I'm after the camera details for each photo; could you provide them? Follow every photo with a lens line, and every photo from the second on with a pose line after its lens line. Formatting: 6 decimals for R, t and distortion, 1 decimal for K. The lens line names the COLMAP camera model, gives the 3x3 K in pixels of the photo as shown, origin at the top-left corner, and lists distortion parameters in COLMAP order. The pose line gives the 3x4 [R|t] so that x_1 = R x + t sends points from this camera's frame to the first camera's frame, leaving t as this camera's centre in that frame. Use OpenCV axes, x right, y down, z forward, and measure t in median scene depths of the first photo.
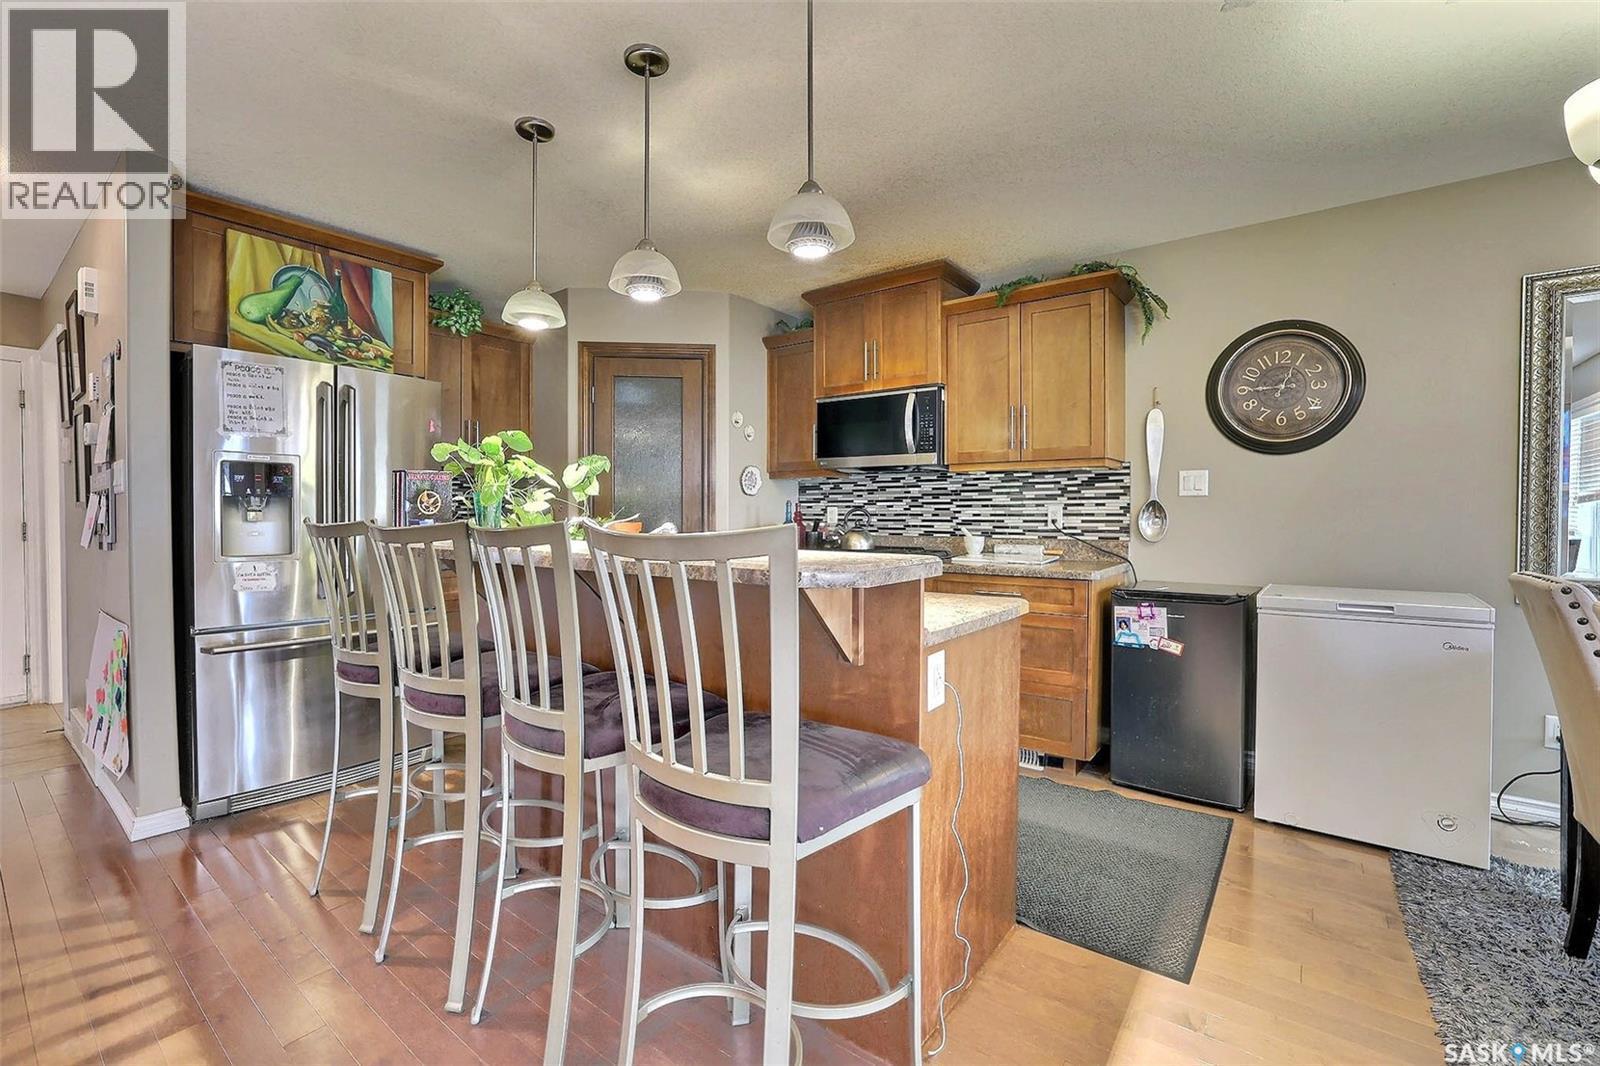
lens RADIAL K [[691.4, 0, 803.8], [0, 691.4, 529.0], [0, 0, 1]] dist [-0.050476, 0.016979]
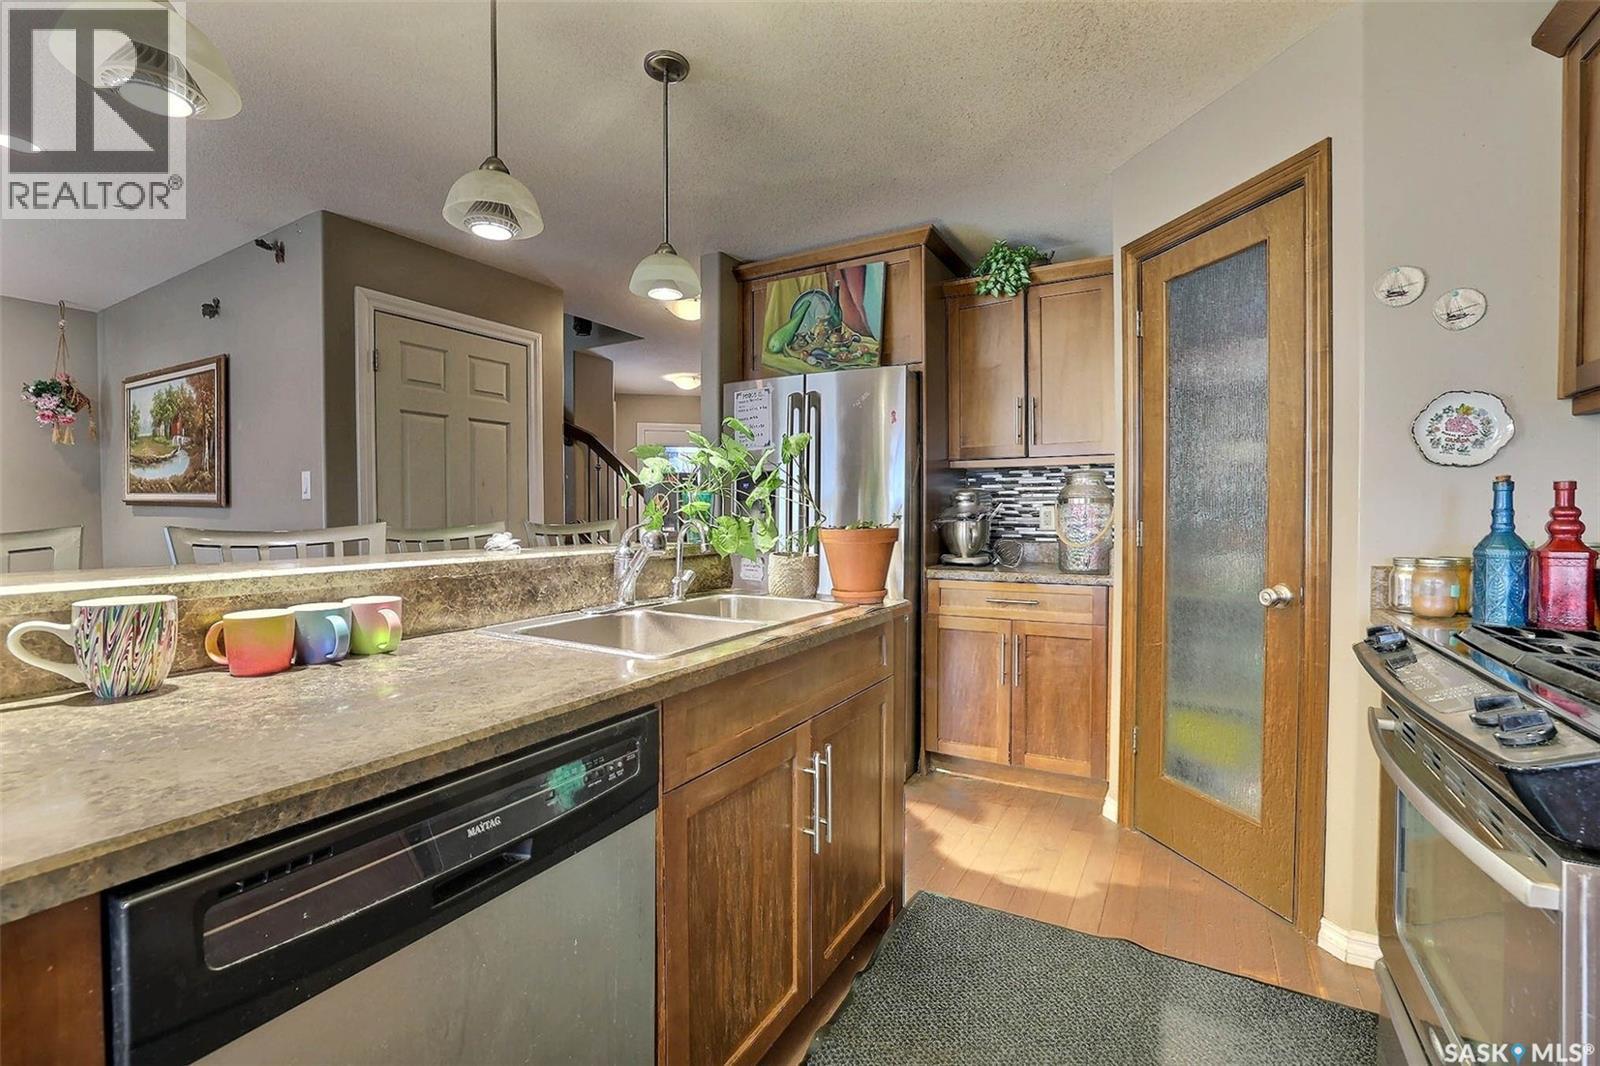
lens RADIAL K [[691.4, 0, 803.8], [0, 691.4, 529.0], [0, 0, 1]] dist [-0.050476, 0.016979]
pose [[0.121958, 0.019781, -0.992338, 0.097148], [-0.015793, 0.999713, 0.017987, -0.005070], [0.992410, 0.013478, 0.122235, 0.220646]]
